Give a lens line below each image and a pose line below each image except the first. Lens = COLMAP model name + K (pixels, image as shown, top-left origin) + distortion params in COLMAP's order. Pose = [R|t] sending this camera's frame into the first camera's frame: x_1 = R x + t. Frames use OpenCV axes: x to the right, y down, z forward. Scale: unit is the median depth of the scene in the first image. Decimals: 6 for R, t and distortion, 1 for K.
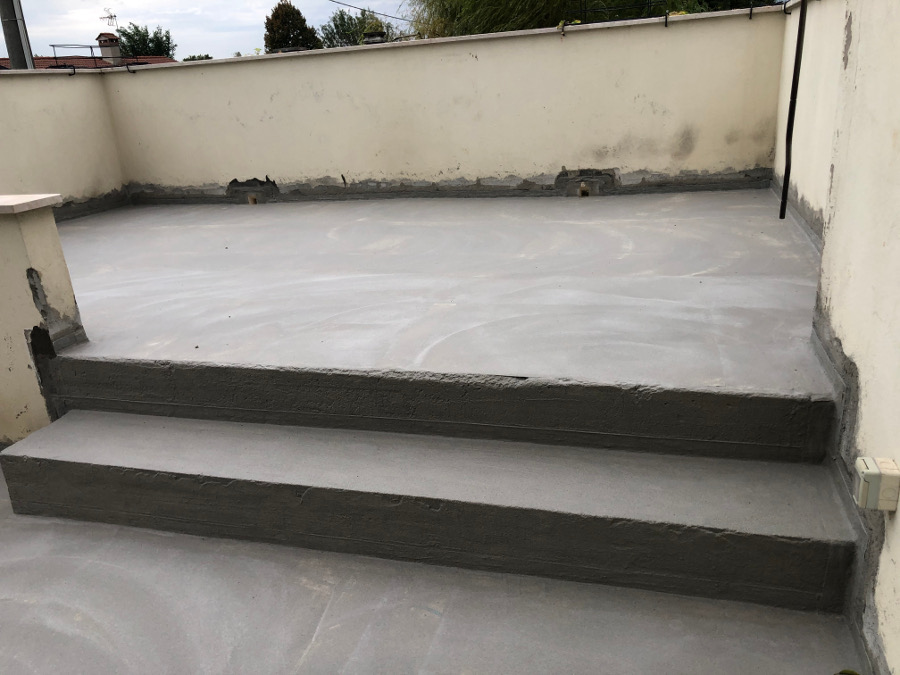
lens RADIAL K [[739.8, 0, 453.8], [0, 739.8, 342.8], [0, 0, 1]] dist [0.013795, -0.011326]
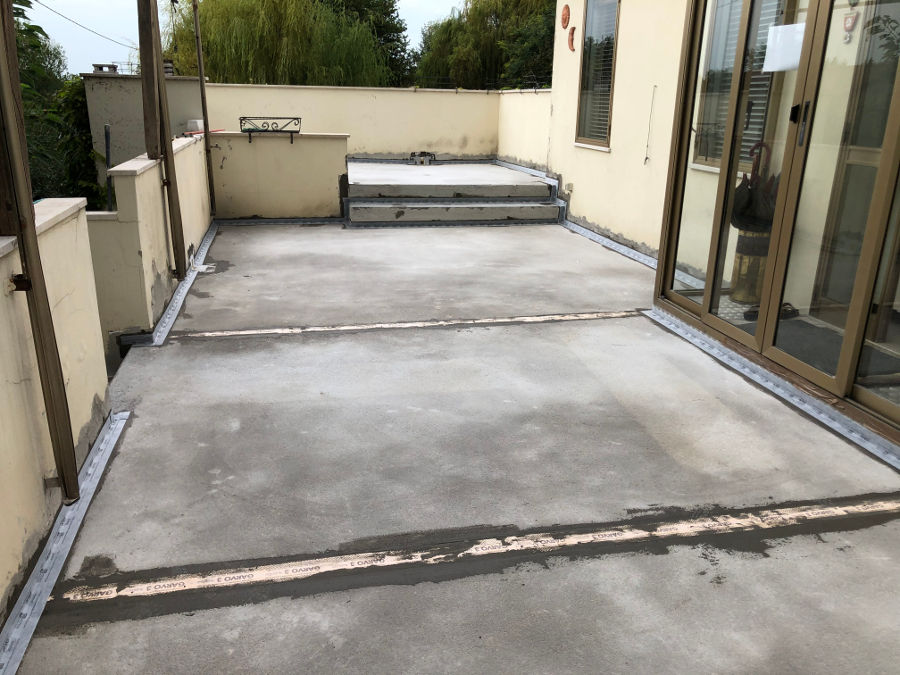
lens RADIAL K [[739.8, 0, 456.4], [0, 739.8, 342.2], [0, 0, 1]] dist [0.013795, -0.011326]
pose [[0.877051, -0.057629, 0.476928, -0.853724], [0.077012, 0.996805, -0.021173, 0.407116], [-0.474185, 0.055299, 0.878687, -1.015050]]
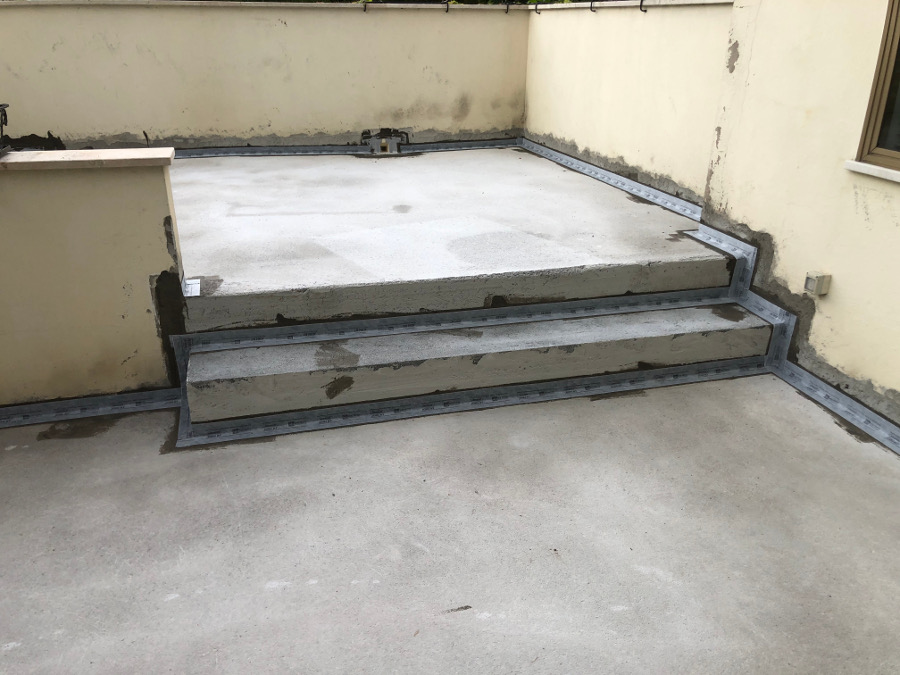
lens RADIAL K [[739.8, 0, 449.0], [0, 739.8, 343.1], [0, 0, 1]] dist [0.013795, -0.011326]
pose [[0.851988, -0.137950, 0.505060, -0.382979], [0.111162, 0.990332, 0.082975, 0.019139], [-0.511624, -0.014550, 0.859086, -0.073039]]
